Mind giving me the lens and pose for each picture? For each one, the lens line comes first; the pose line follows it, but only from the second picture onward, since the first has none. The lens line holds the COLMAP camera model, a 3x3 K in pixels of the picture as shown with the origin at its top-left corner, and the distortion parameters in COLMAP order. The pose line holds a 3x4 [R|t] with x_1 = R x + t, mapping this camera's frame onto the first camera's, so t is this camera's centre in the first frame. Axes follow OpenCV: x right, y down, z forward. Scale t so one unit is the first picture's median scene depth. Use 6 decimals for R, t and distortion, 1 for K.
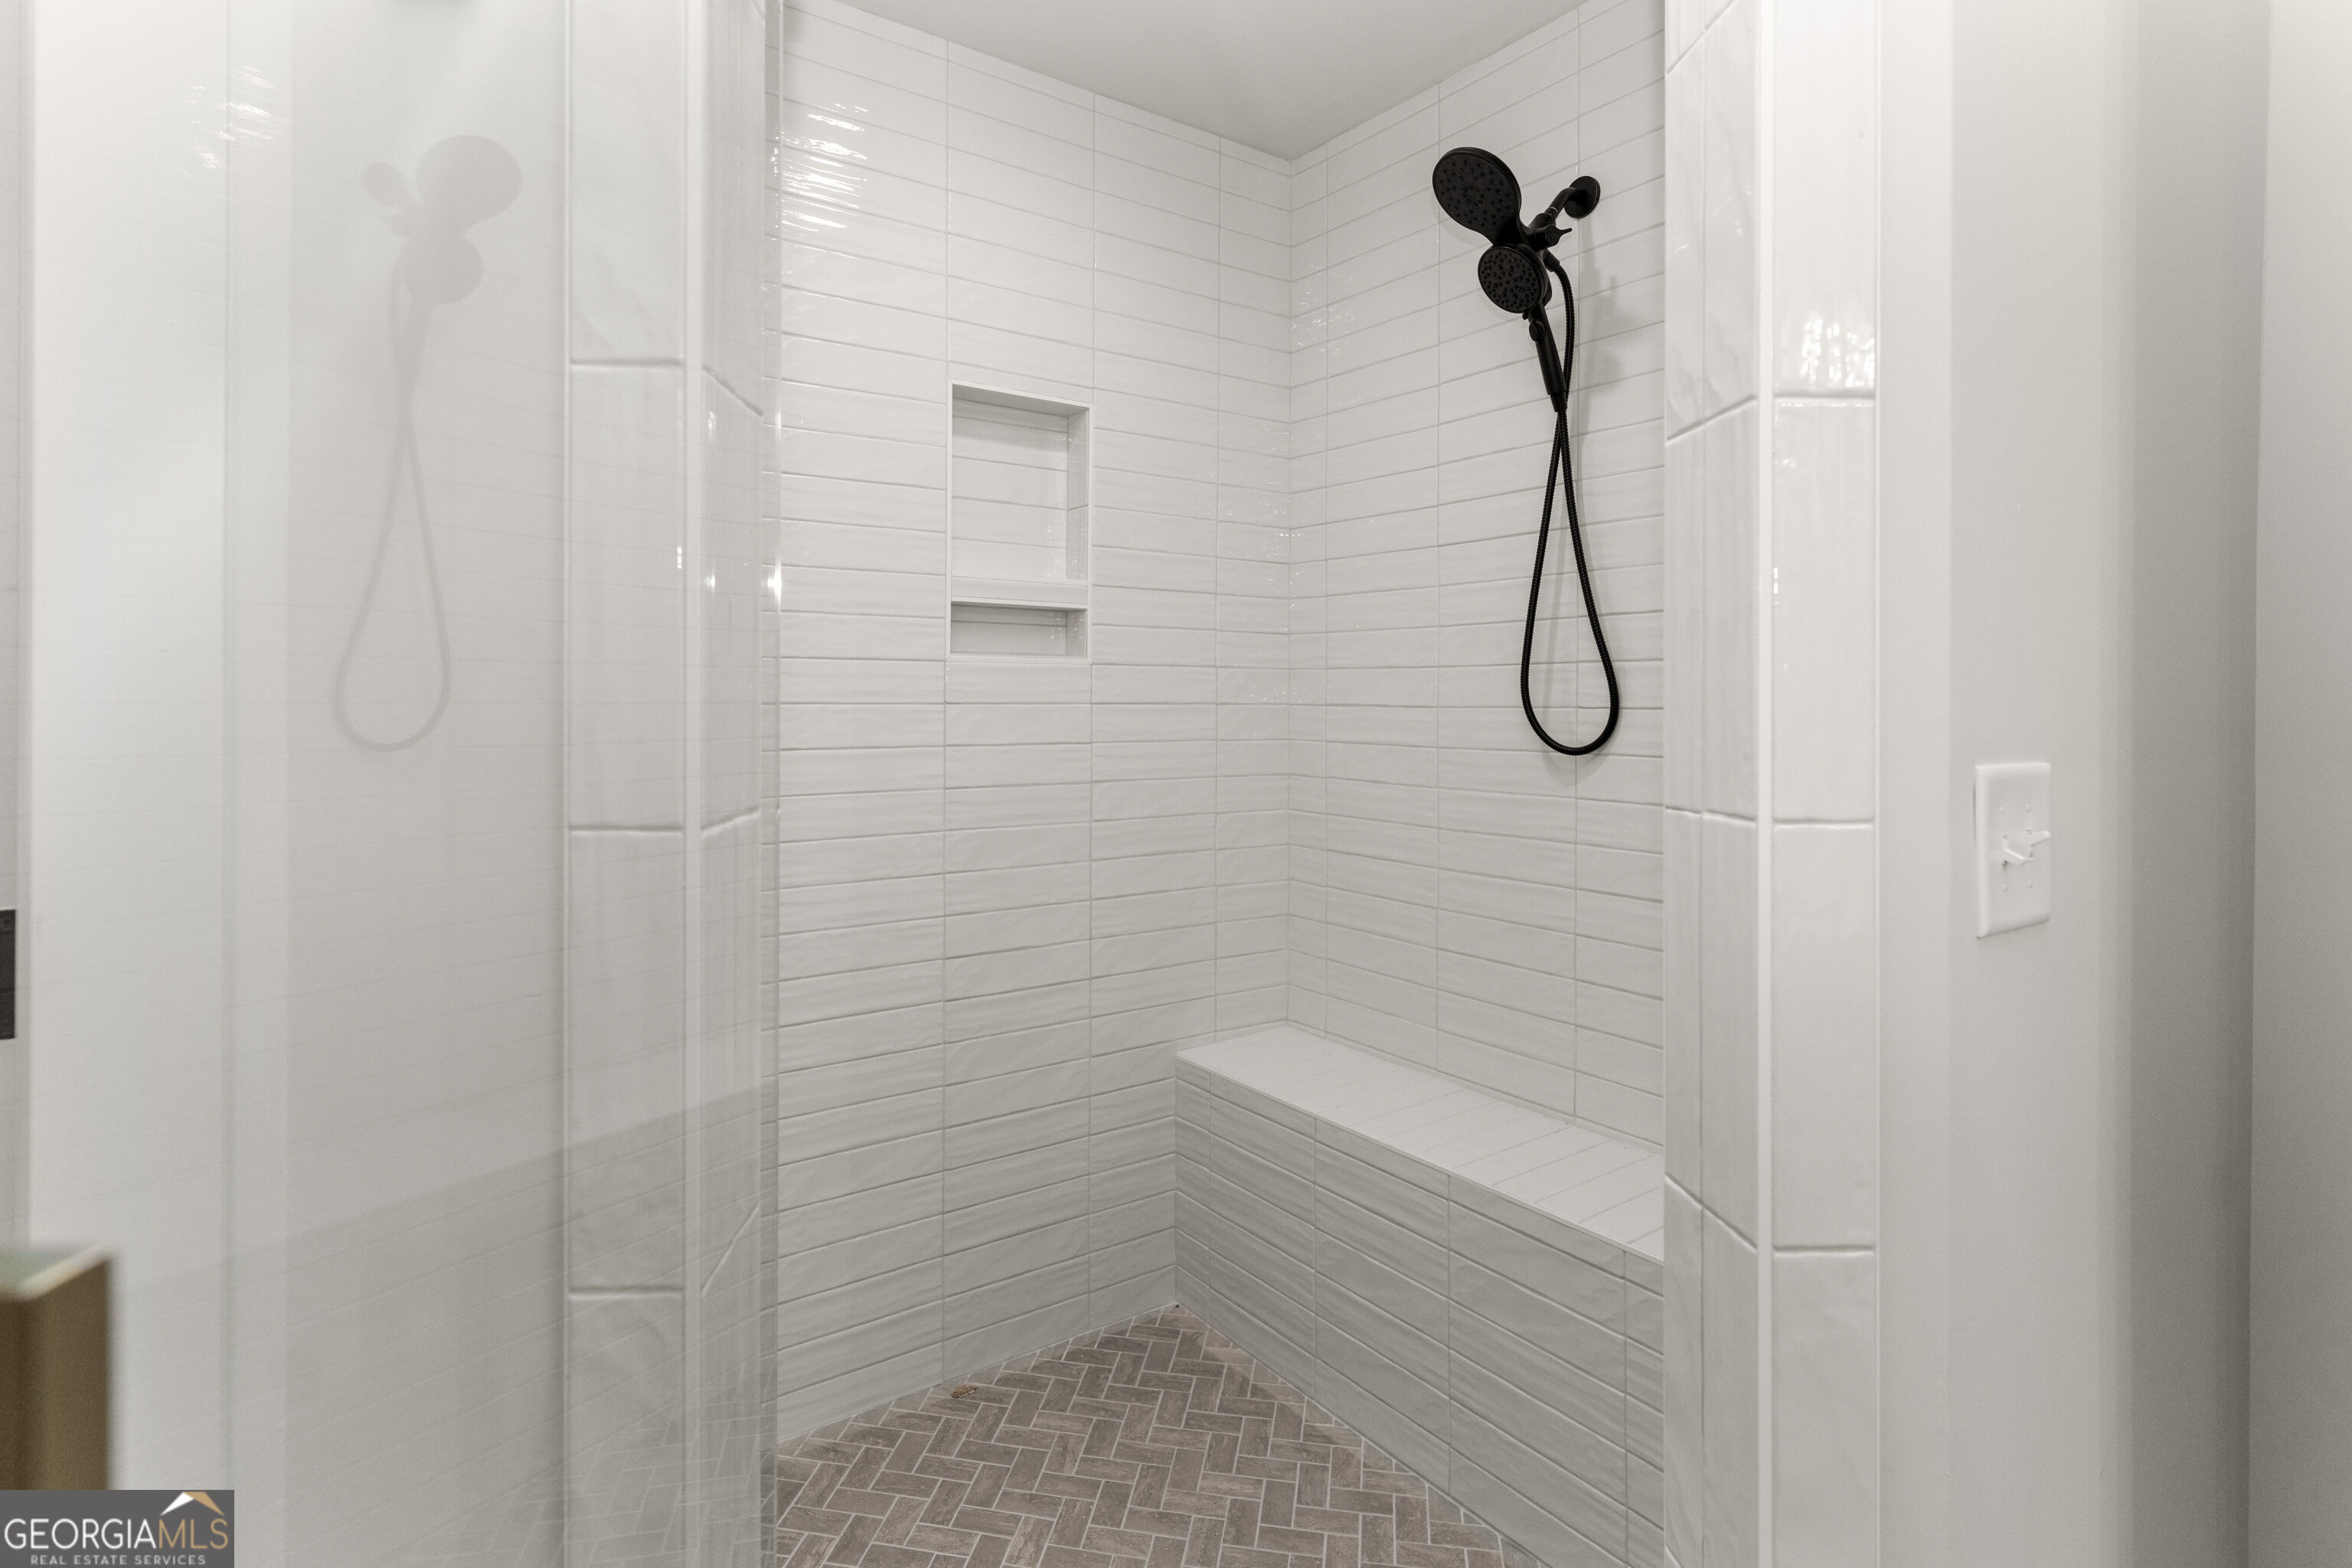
lens RADIAL K [[1215.5, 0, 1185.7], [0, 1215.5, 695.6], [0, 0, 1]] dist [0.000781, 0.000055]
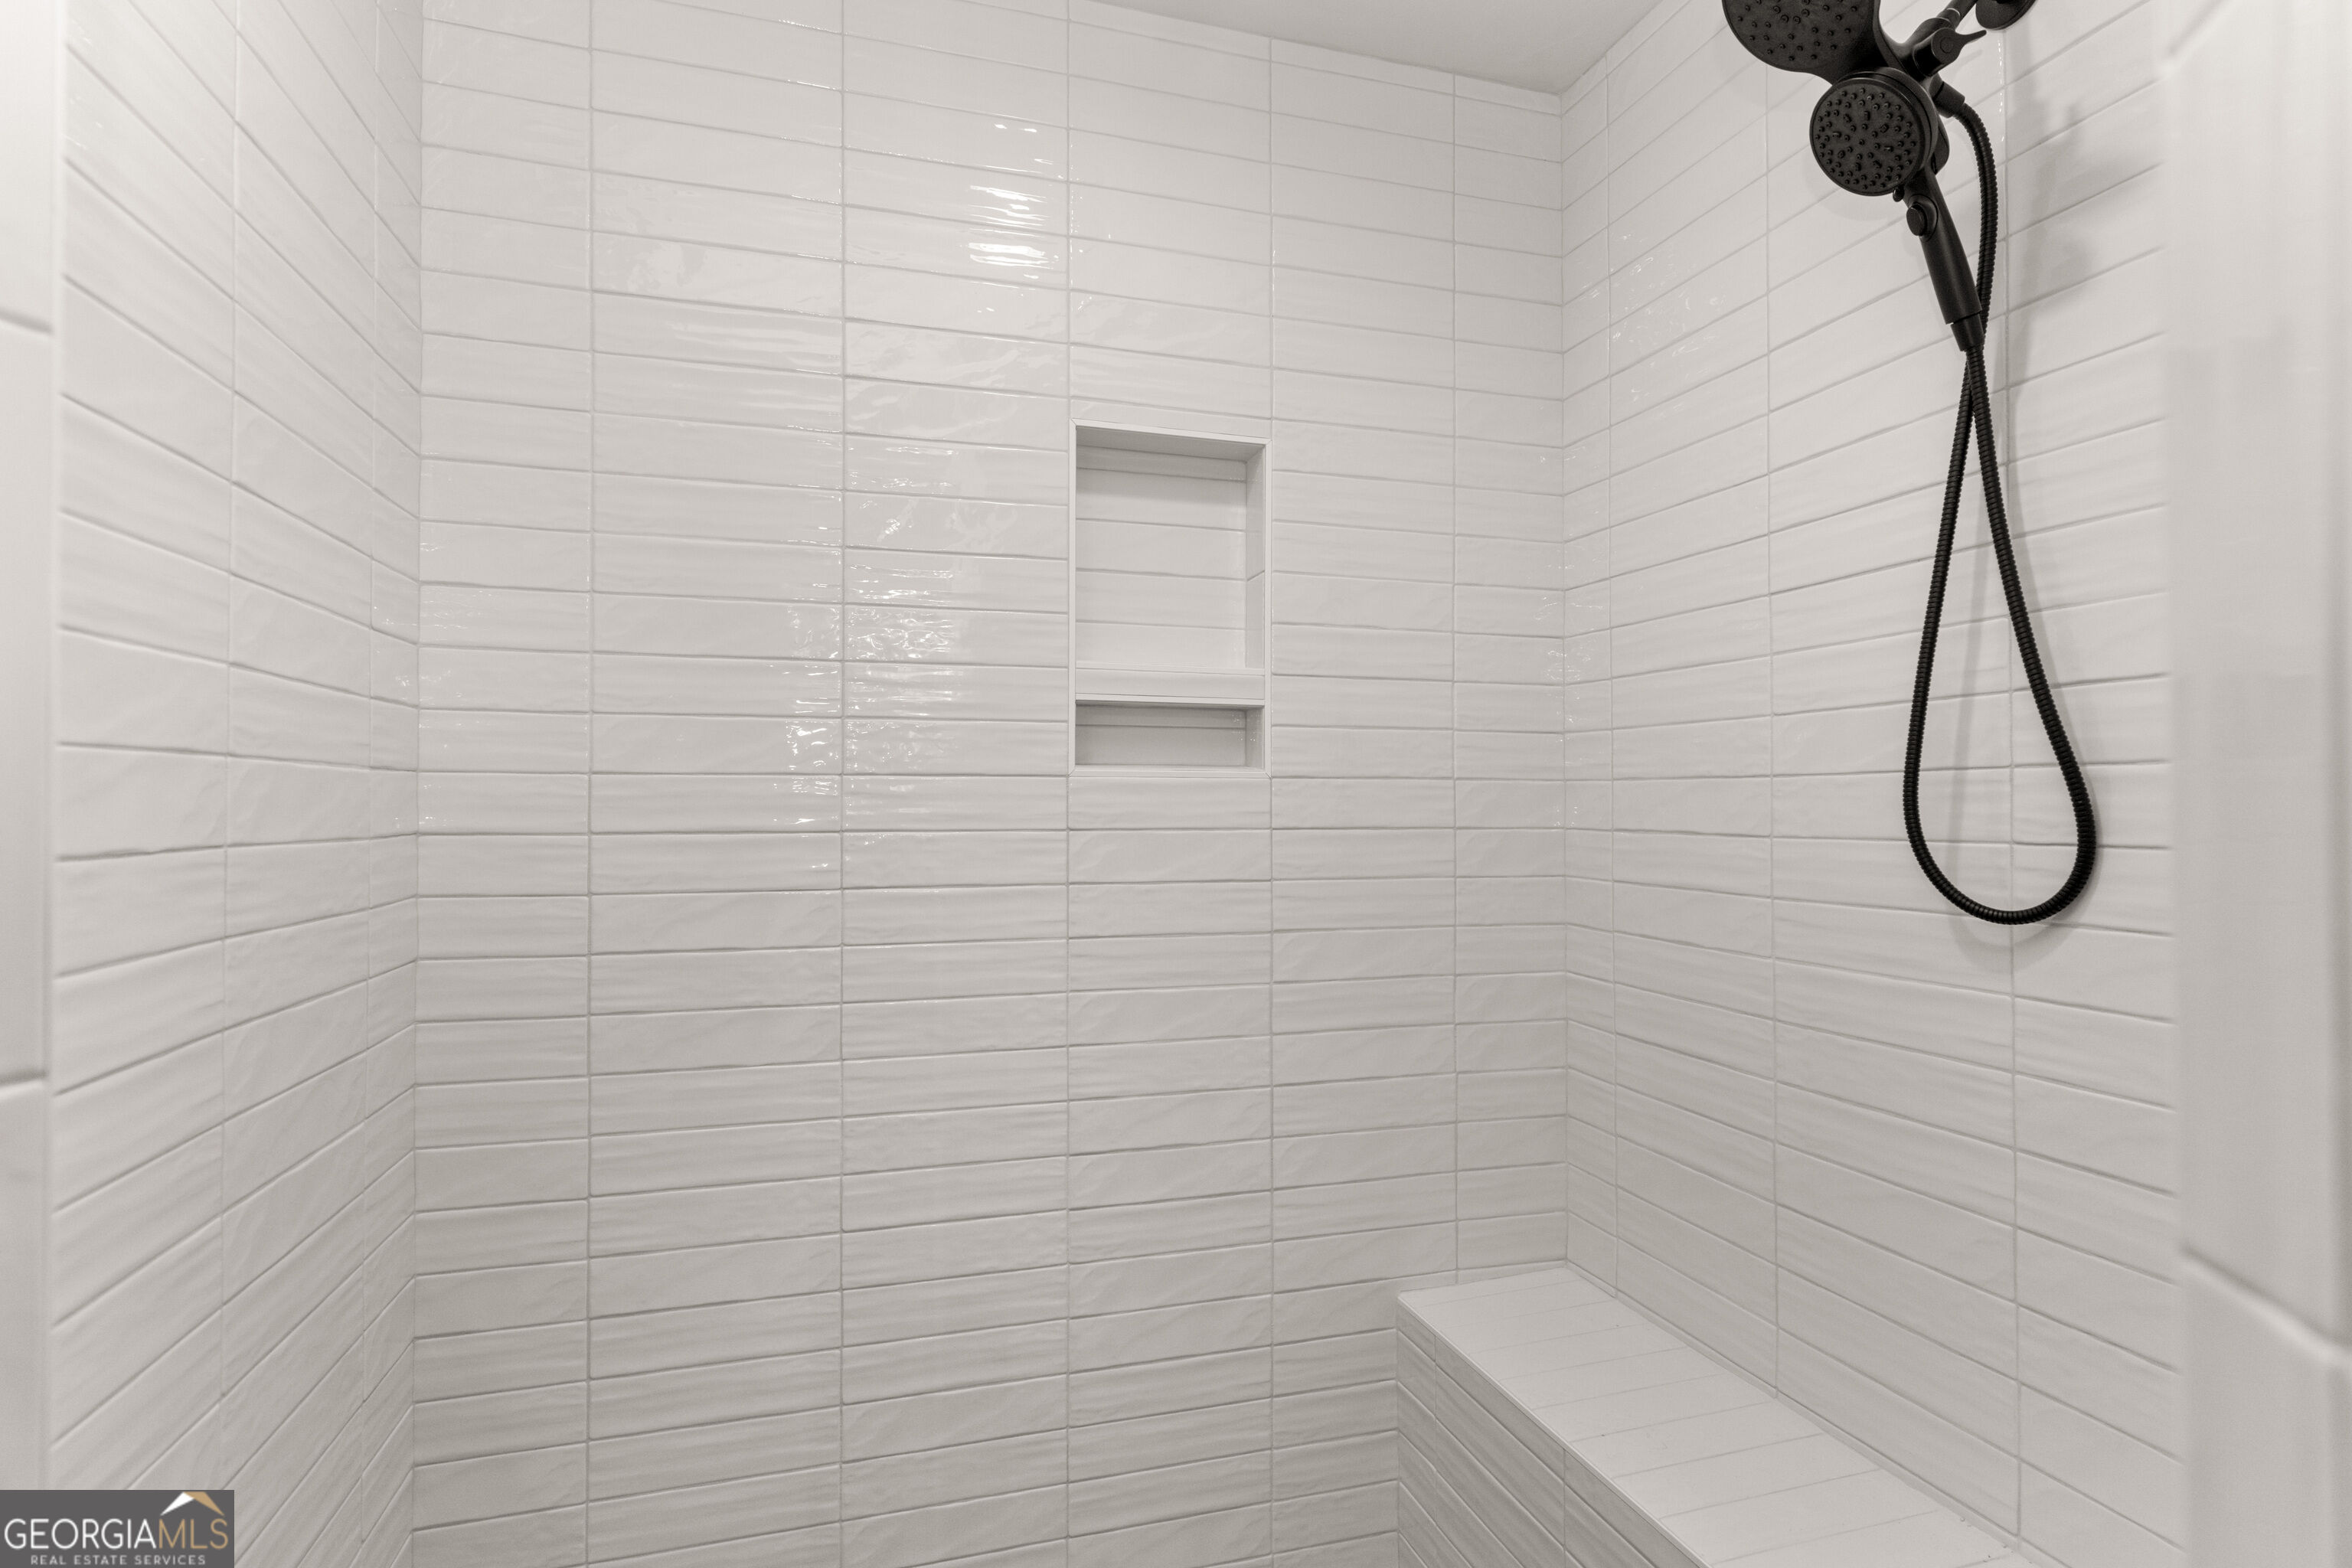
lens RADIAL K [[1172.5, 0, 1176.0], [0, 1172.5, 784.0], [0, 0, 1]] dist [0.001432, 0.001450]
pose [[0.942769, -0.008643, -0.333334, 0.124826], [0.003291, 0.999857, -0.016618, -0.010601], [0.333430, 0.014570, 0.942662, 0.314106]]
